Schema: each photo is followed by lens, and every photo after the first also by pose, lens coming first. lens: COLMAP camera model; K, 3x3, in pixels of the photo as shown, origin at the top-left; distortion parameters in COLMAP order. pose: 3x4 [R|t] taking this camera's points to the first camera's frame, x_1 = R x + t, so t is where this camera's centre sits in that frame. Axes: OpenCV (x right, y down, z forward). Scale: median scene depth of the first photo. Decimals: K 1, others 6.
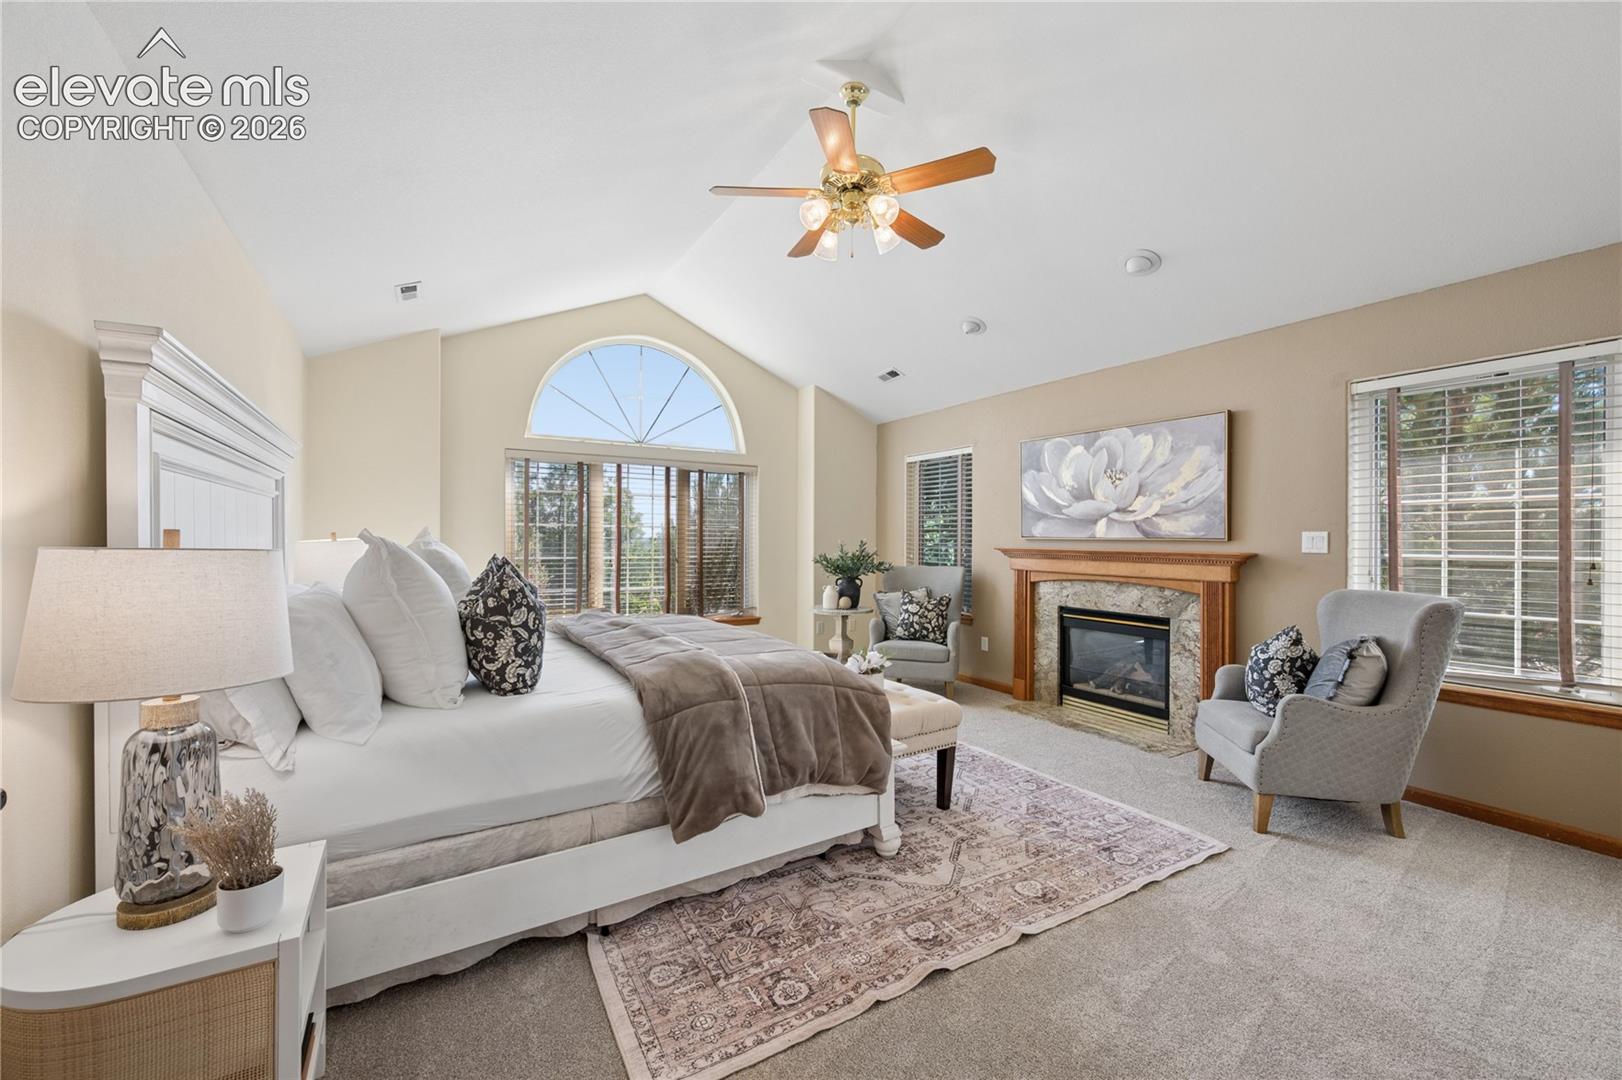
lens RADIAL K [[642.0, 0, 810.5], [0, 642.0, 540.3], [0, 0, 1]] dist [-0.000878, 0.000070]
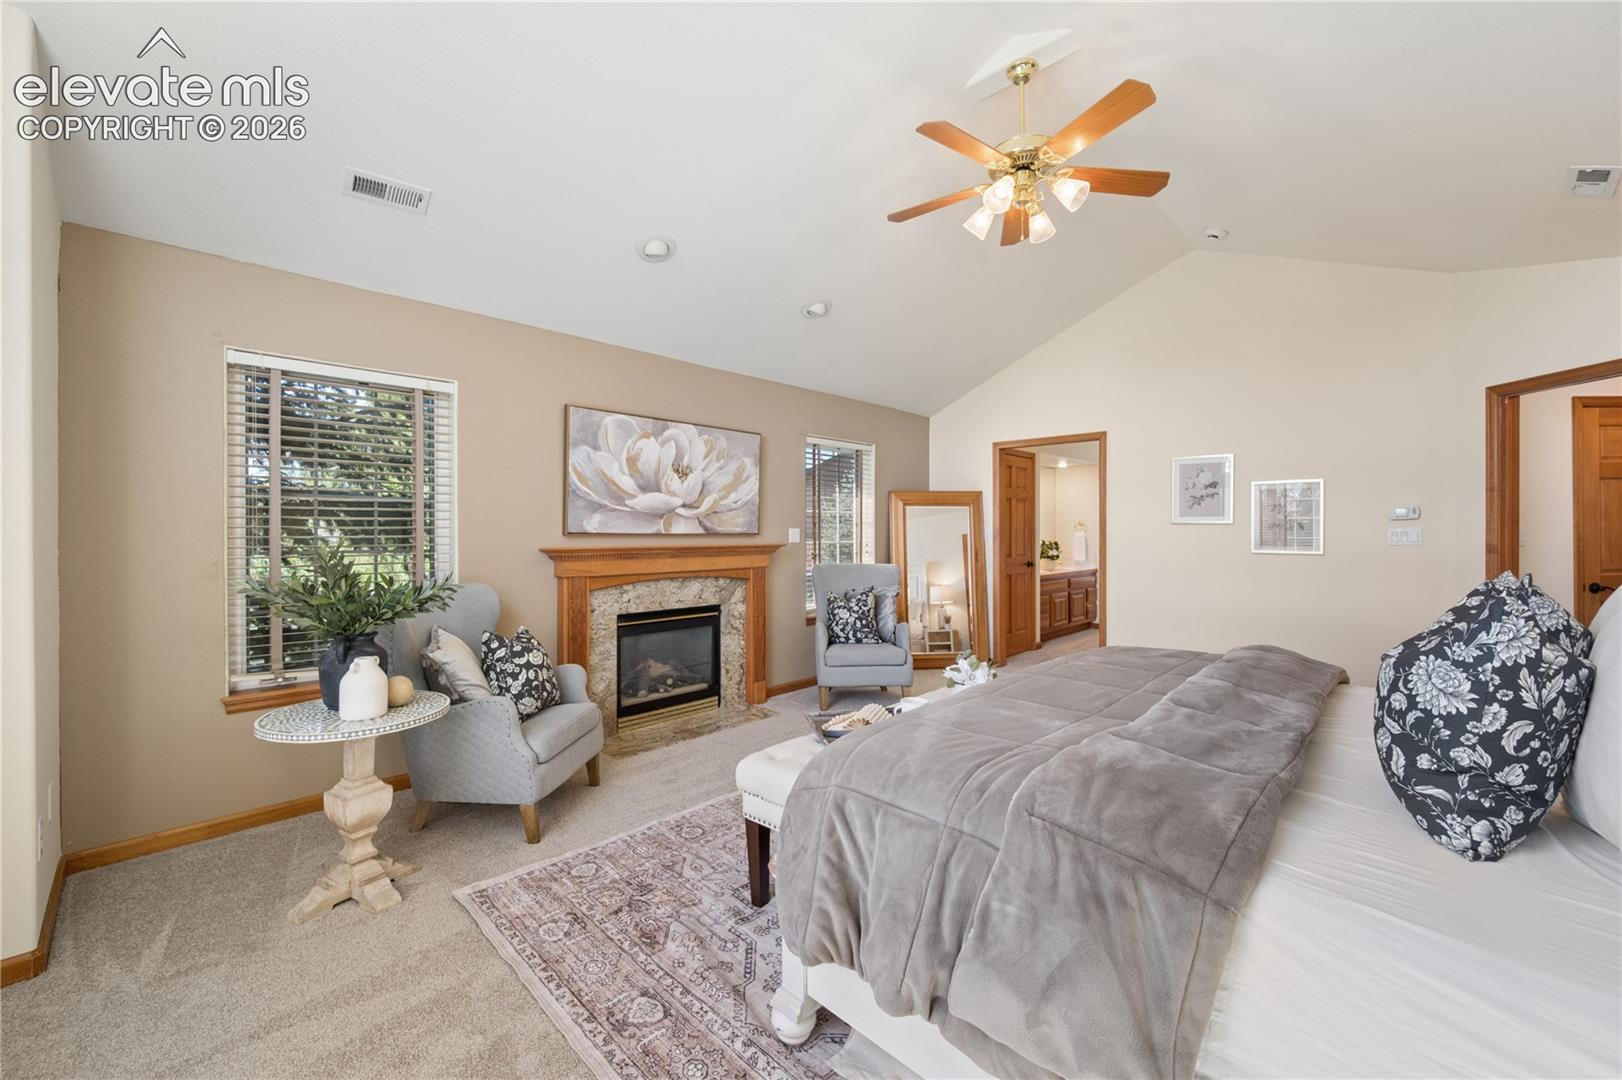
lens RADIAL K [[642.0, 0, 811.2], [0, 642.0, 531.8], [0, 0, 1]] dist [-0.000878, 0.000070]
pose [[-0.253261, -0.007441, 0.967369, -0.542862], [0.000706, 0.999969, 0.007876, -0.013967], [-0.967398, 0.002678, -0.253247, 1.071335]]
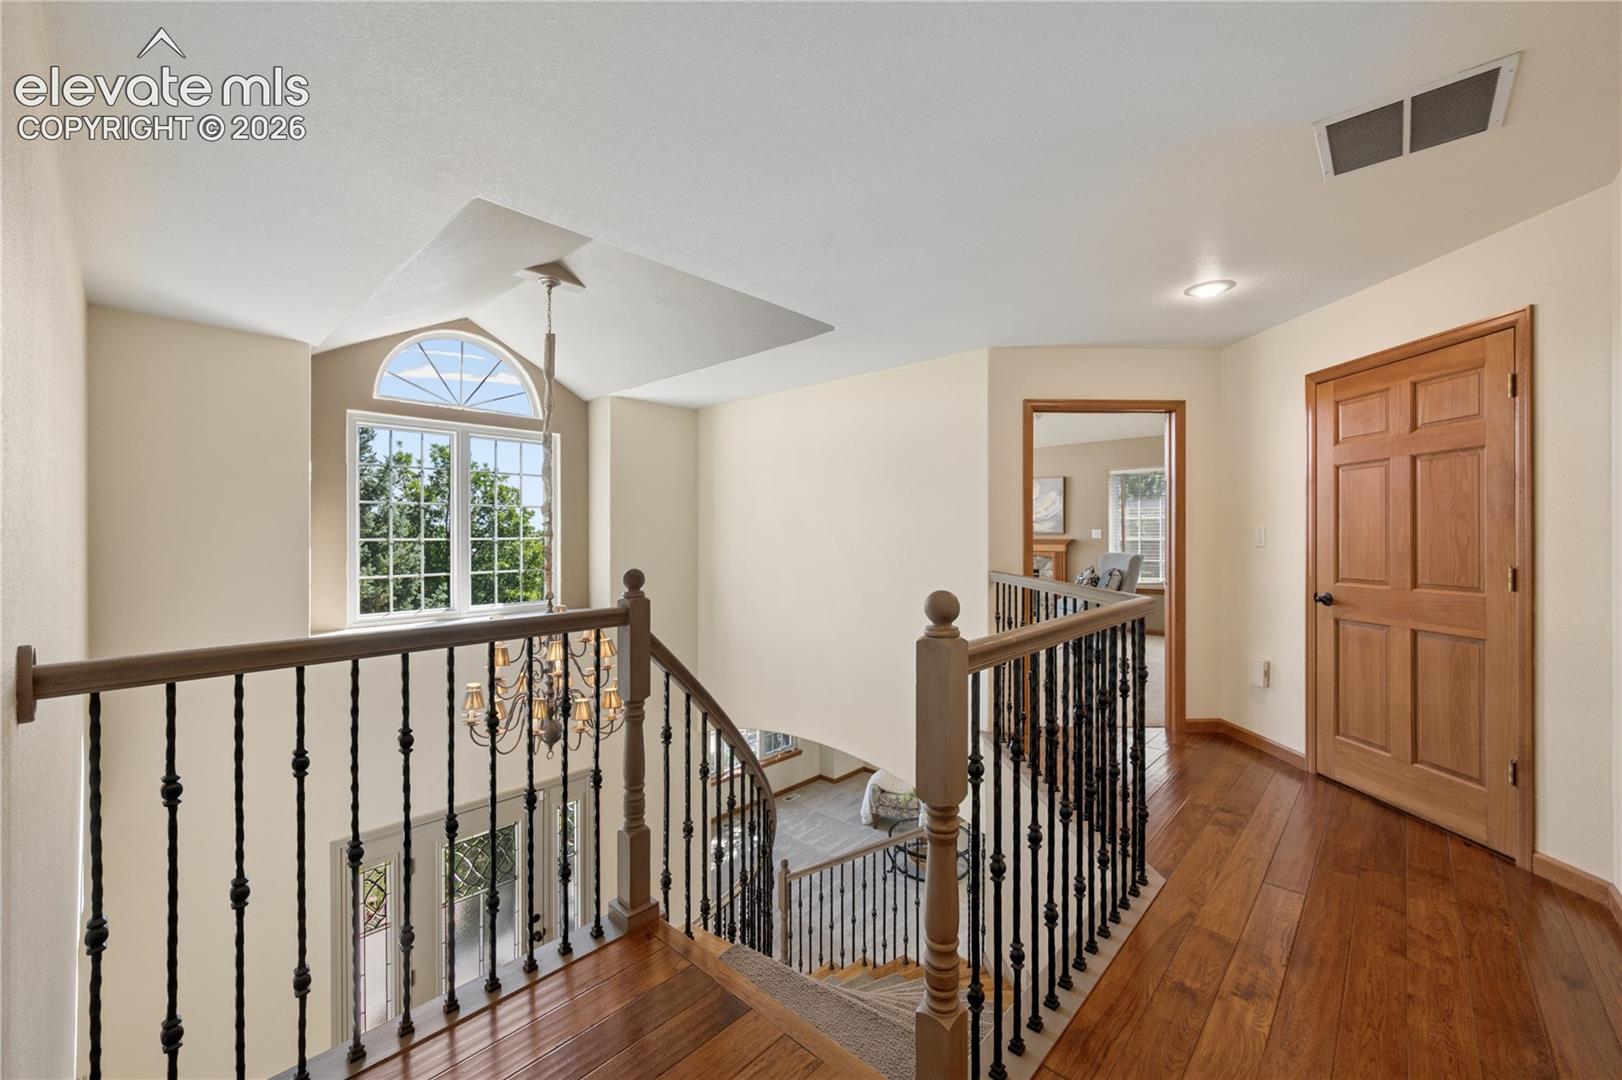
lens RADIAL K [[642.0, 0, 811.6], [0, 642.0, 538.5], [0, 0, 1]] dist [-0.000878, 0.000070]
pose [[0.963341, -0.007077, 0.268187, -0.720890], [0.005113, 0.999955, 0.008020, -0.004056], [-0.268232, -0.006355, 0.963333, -0.836246]]
